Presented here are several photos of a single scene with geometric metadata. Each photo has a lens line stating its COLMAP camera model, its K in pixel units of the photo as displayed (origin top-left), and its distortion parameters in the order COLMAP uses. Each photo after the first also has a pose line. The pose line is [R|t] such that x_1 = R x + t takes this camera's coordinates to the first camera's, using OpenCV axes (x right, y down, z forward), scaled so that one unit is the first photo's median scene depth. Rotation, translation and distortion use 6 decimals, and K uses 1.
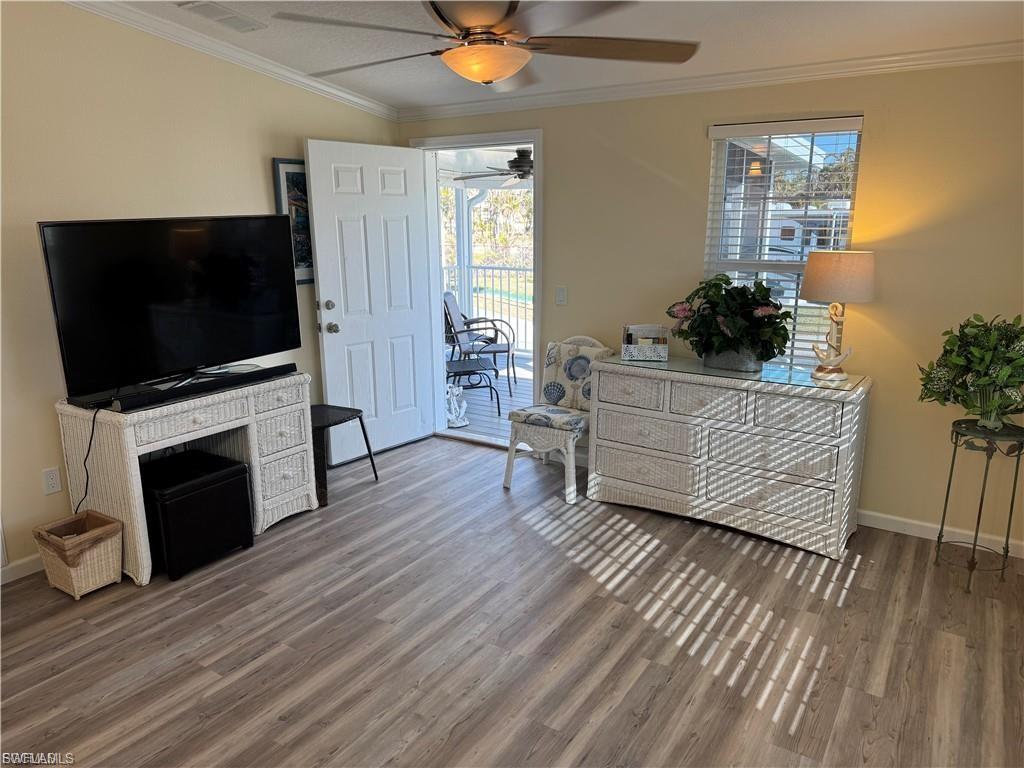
lens RADIAL K [[711.7, 0, 511.2], [0, 711.7, 386.9], [0, 0, 1]] dist [0.052956, -0.015886]
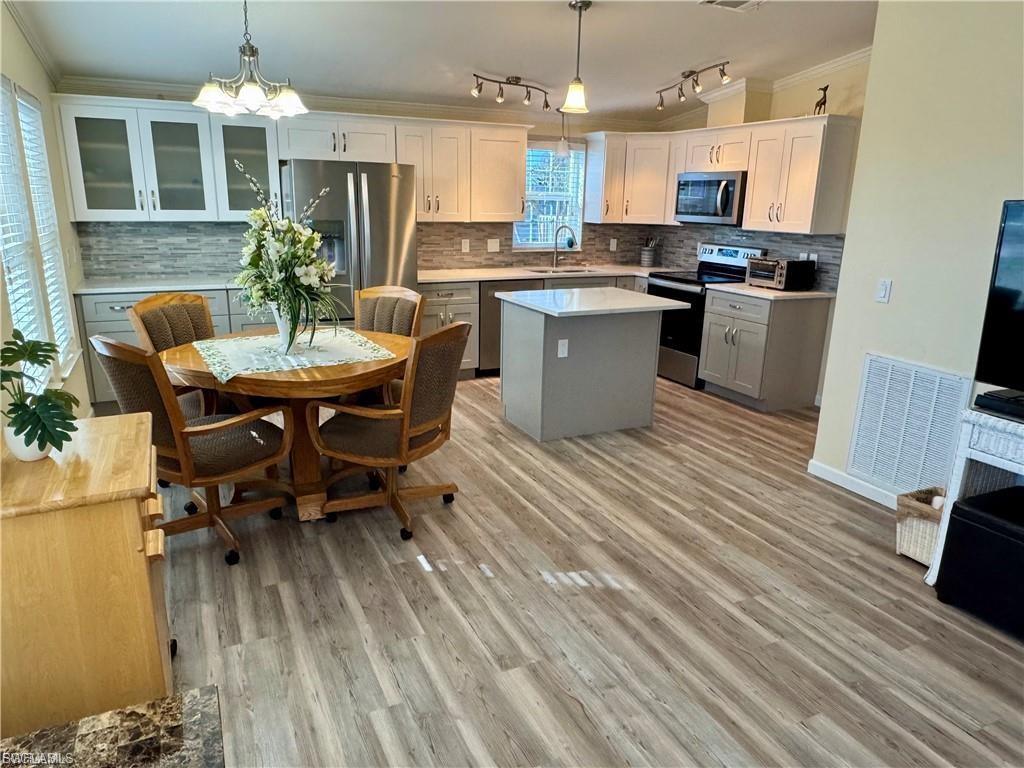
lens RADIAL K [[693.0, 0, 503.3], [0, 693.0, 386.6], [0, 0, 1]] dist [-0.008656, 0.002413]
pose [[-0.528044, 0.216974, -0.821031, 0.446662], [-0.212783, 0.902164, 0.375265, -0.170395], [0.822127, 0.372858, -0.430214, 0.782705]]
